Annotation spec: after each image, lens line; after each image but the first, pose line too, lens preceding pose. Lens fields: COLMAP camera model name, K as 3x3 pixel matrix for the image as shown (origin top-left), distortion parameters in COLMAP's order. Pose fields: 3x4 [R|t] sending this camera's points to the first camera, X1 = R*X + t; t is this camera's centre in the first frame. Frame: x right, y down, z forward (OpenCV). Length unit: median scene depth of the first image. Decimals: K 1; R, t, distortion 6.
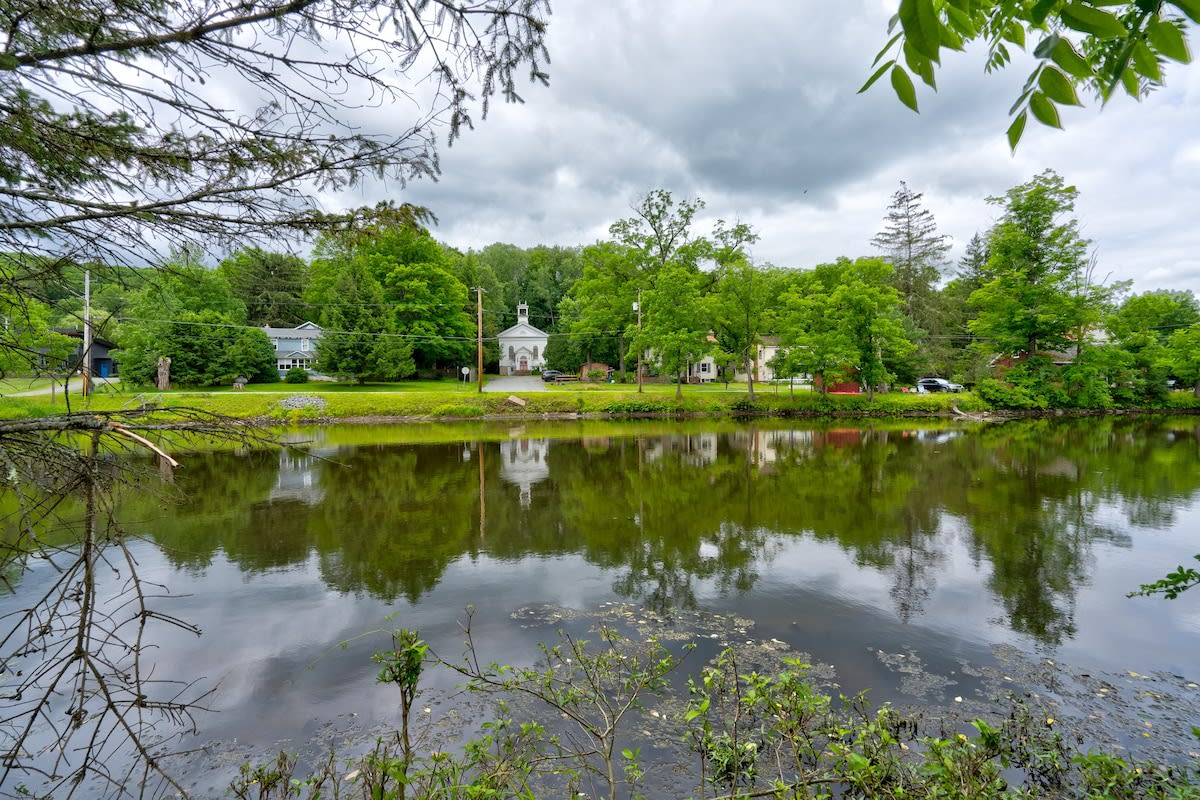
lens RADIAL K [[535.6, 0, 601.9], [0, 535.6, 409.5], [0, 0, 1]] dist [-0.010964, 0.002004]
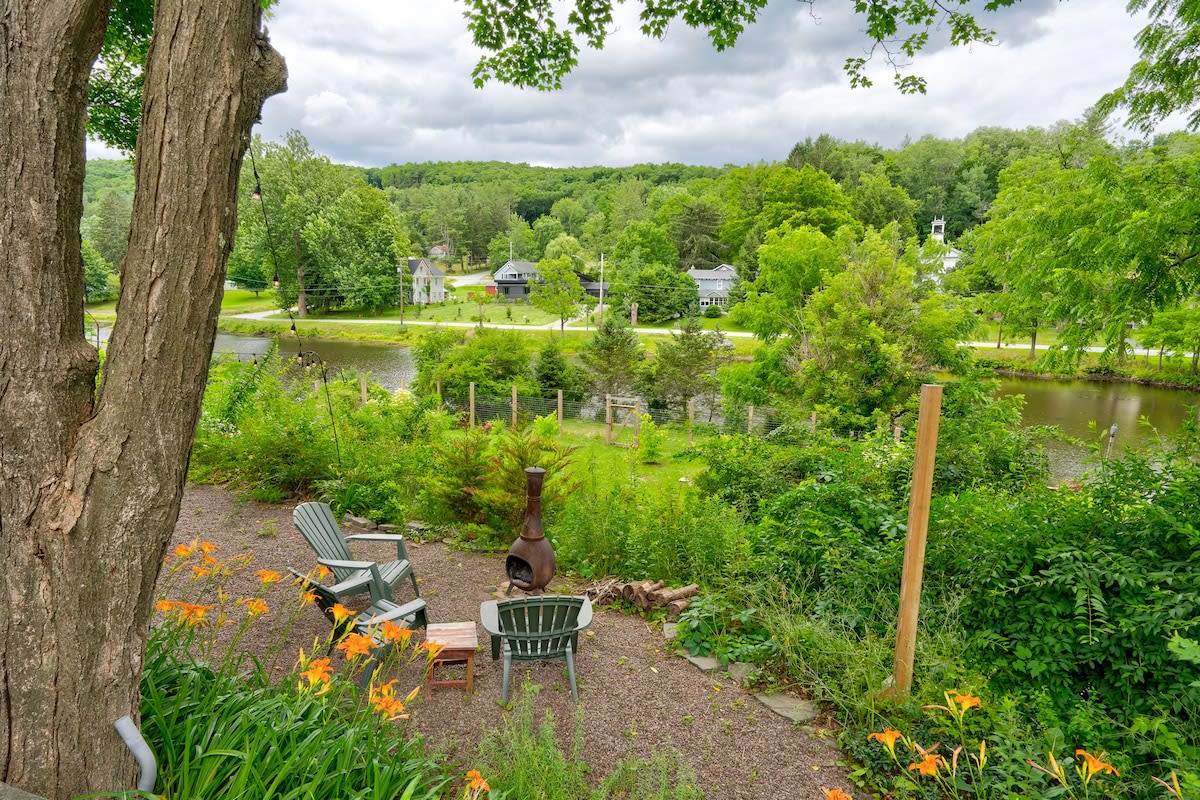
lens RADIAL K [[685.4, 0, 600.7], [0, 685.4, 400.4], [0, 0, 1]] dist [0.014223, -0.002077]
pose [[0.790059, 0.111451, -0.602815, 0.234941], [-0.029643, 0.989130, 0.144024, -0.085572], [0.612314, -0.095918, 0.784775, -0.485207]]
